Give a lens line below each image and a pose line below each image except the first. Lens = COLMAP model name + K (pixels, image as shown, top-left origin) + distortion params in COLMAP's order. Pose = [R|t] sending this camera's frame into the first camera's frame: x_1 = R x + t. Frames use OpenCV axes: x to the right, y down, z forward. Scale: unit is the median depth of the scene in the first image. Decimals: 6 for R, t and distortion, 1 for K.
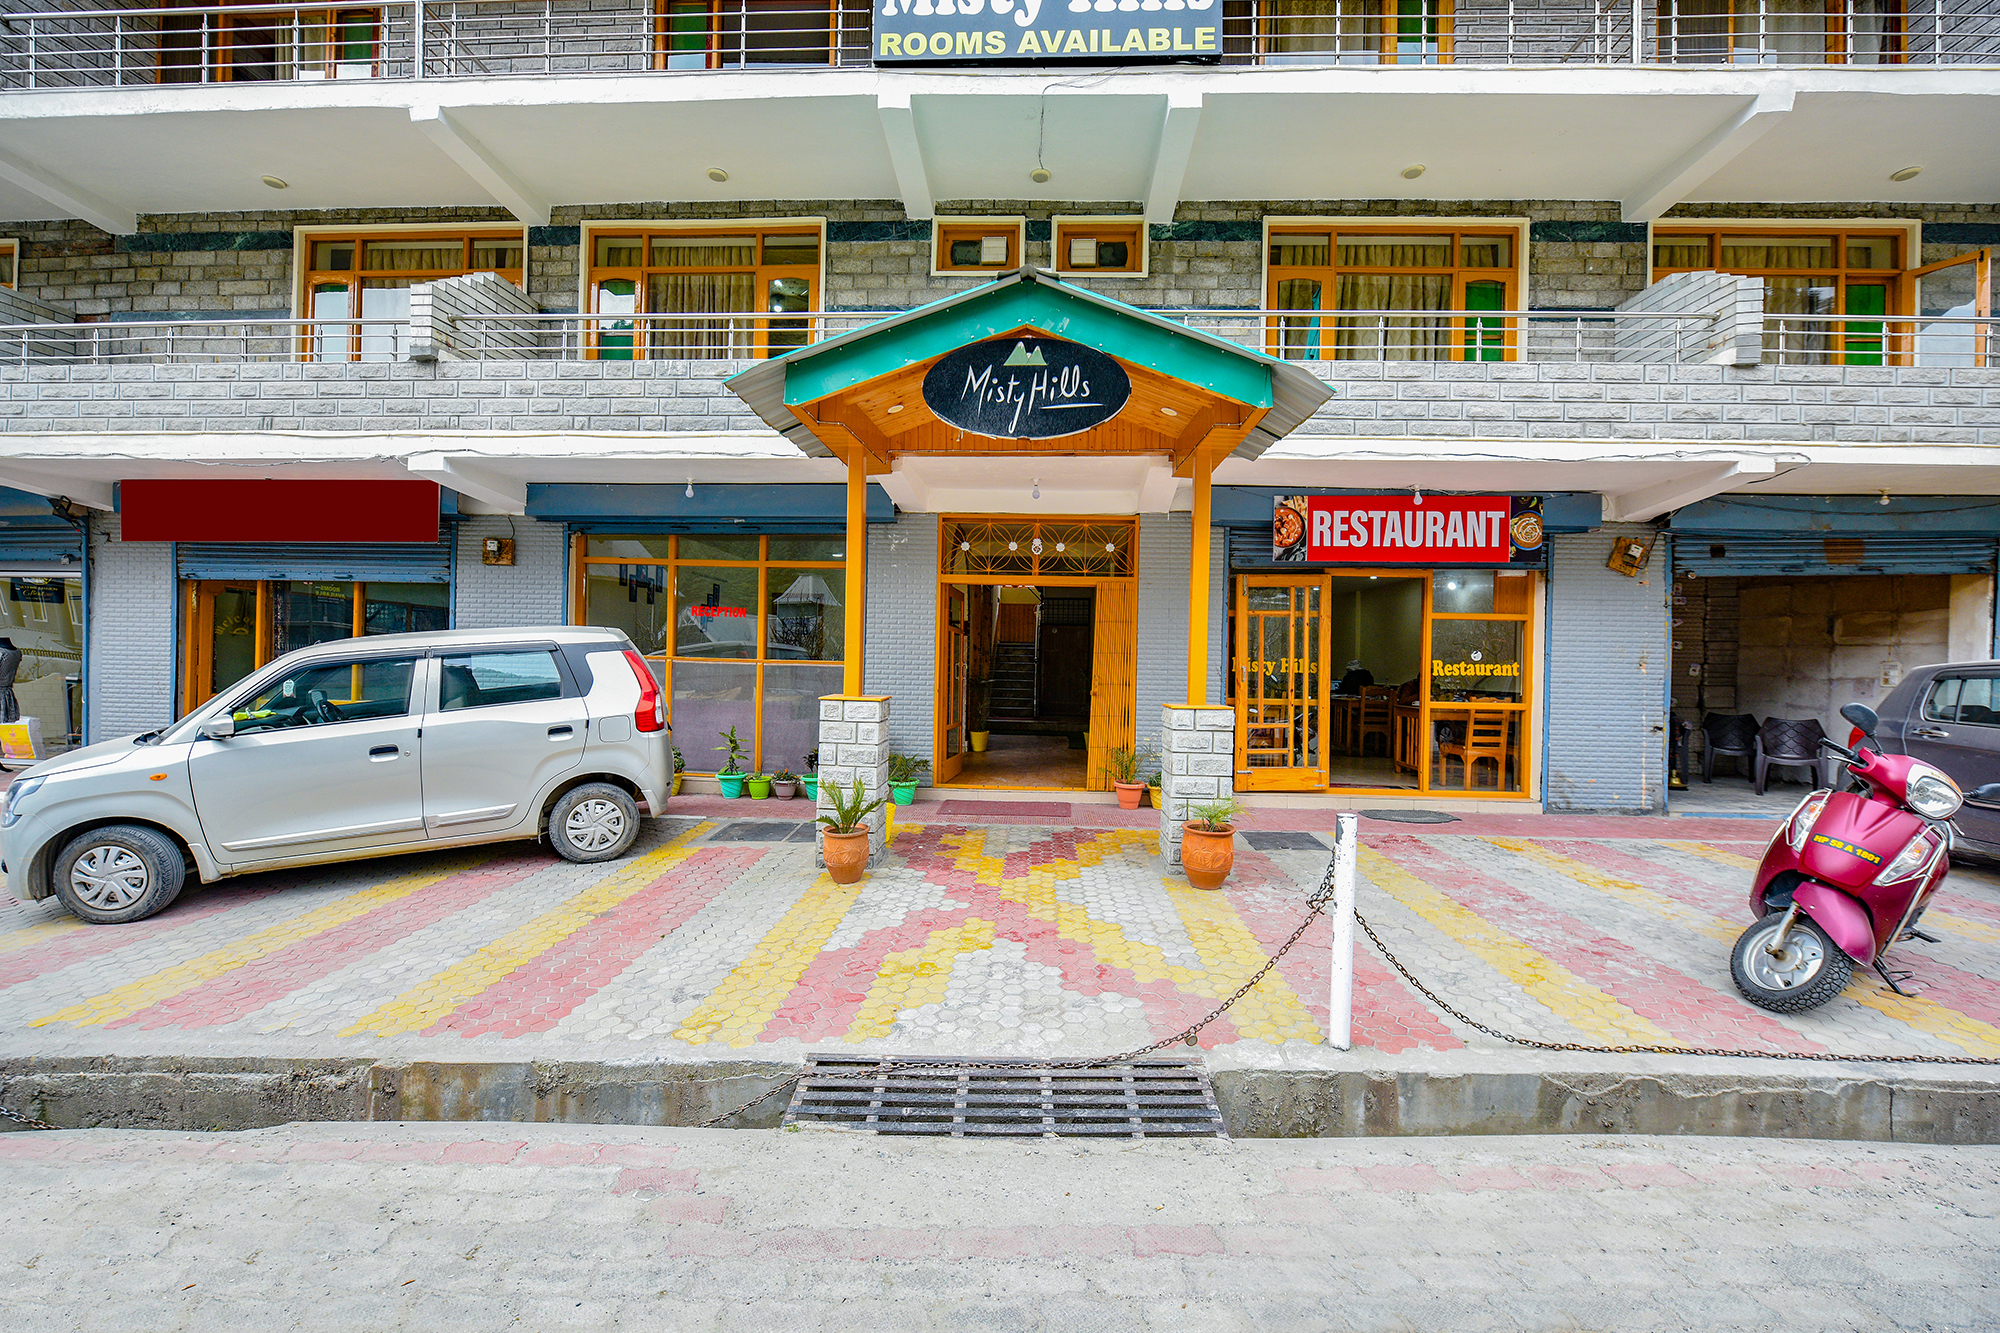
lens RADIAL K [[788.9, 0, 1000.0], [0, 788.9, 666.5], [0, 0, 1]] dist [-0.008238, -0.000699]
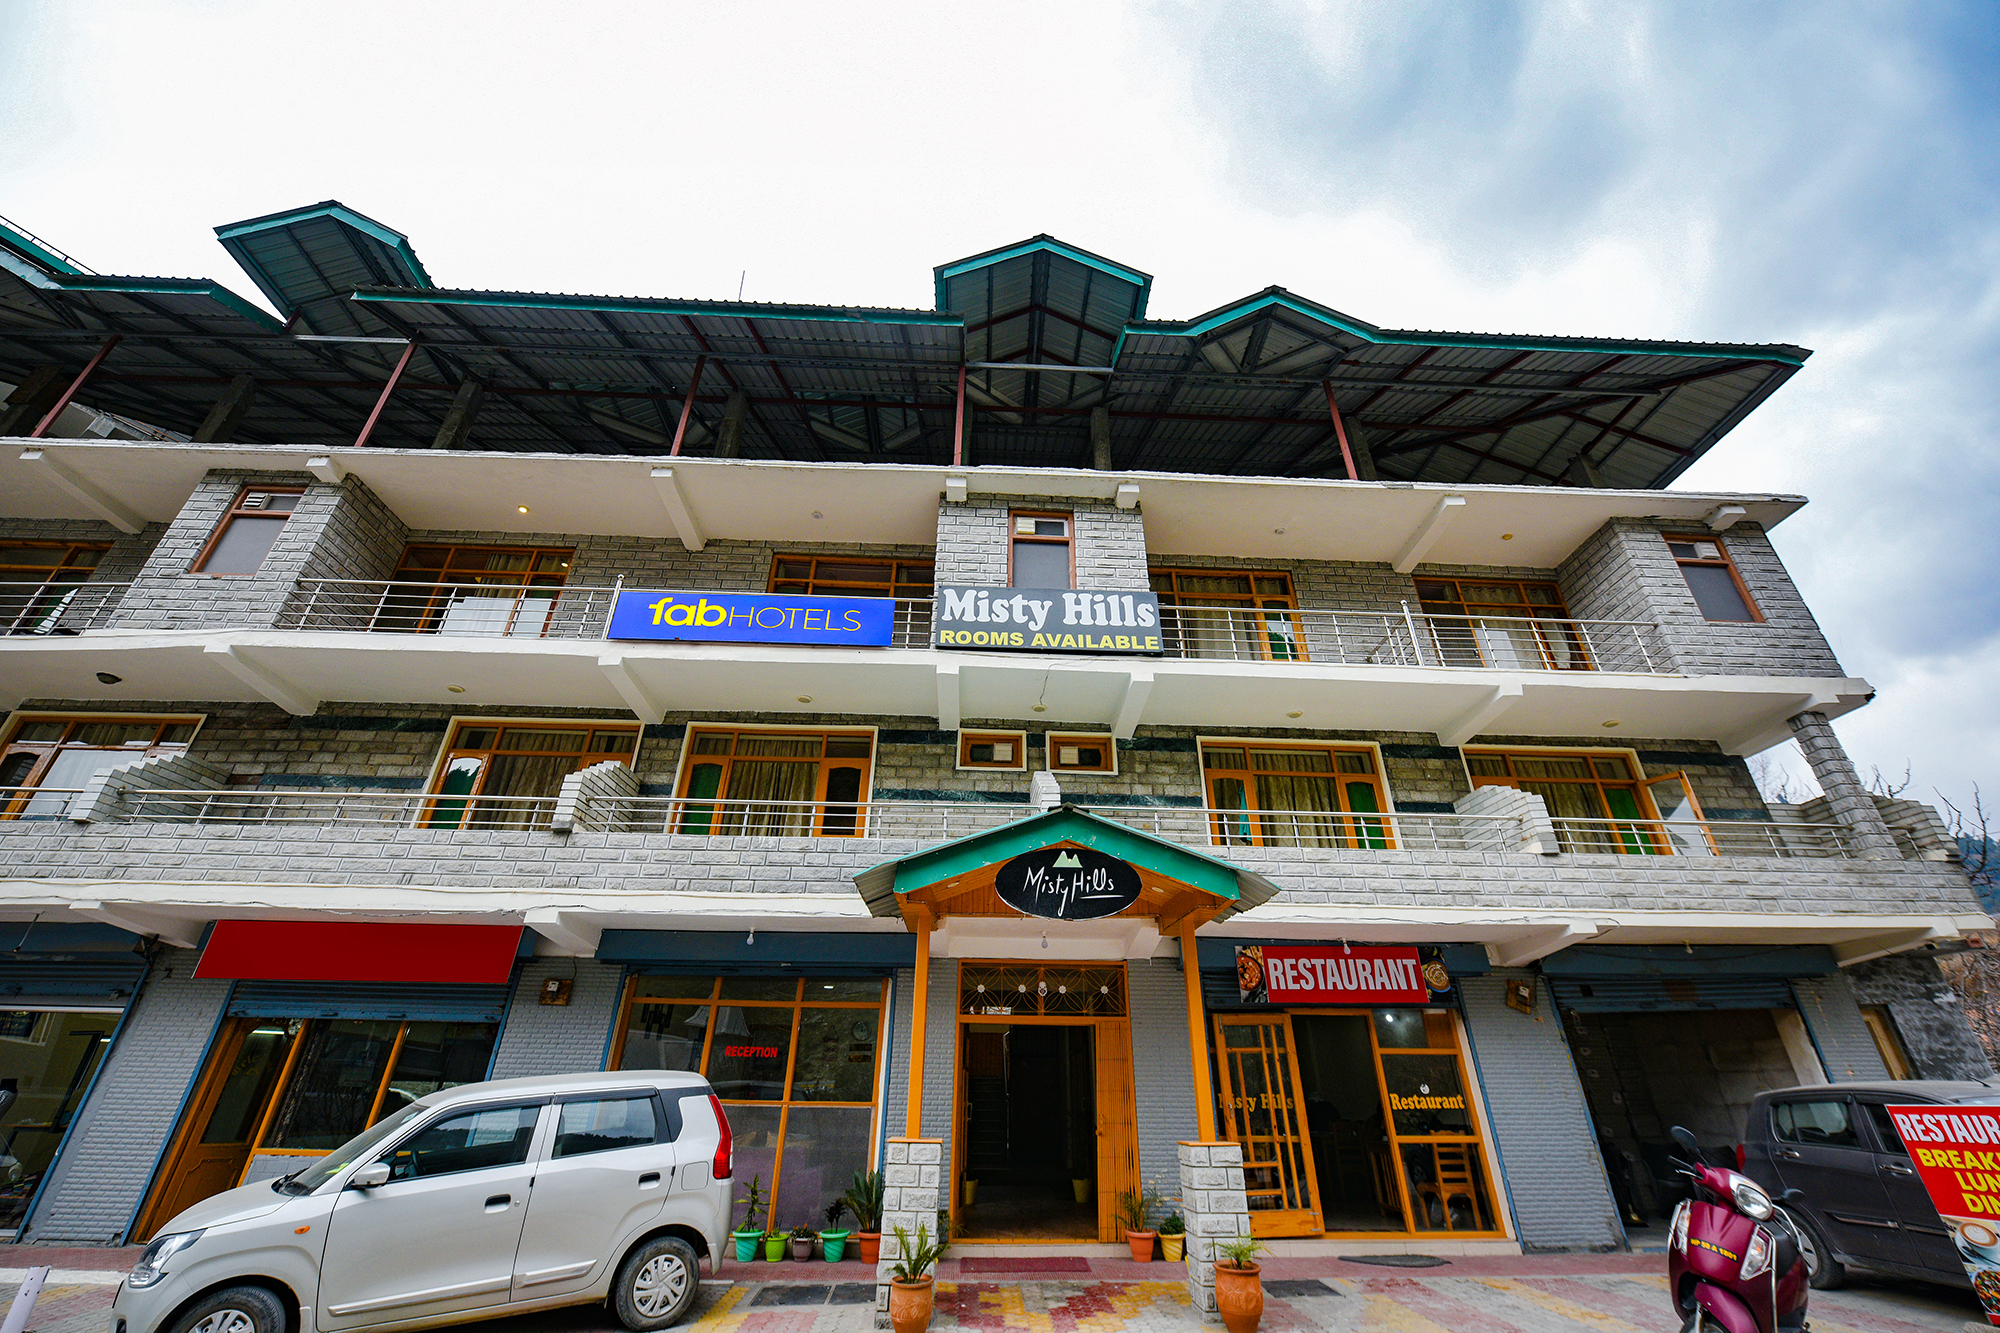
lens RADIAL K [[788.9, 0, 1000.0], [0, 788.9, 666.5], [0, 0, 1]] dist [-0.008238, -0.000699]
pose [[0.995791, 0.034226, 0.085020, -0.142680], [0.011265, 0.874911, -0.484153, -0.005884], [-0.090955, 0.483073, 0.870843, -0.262071]]
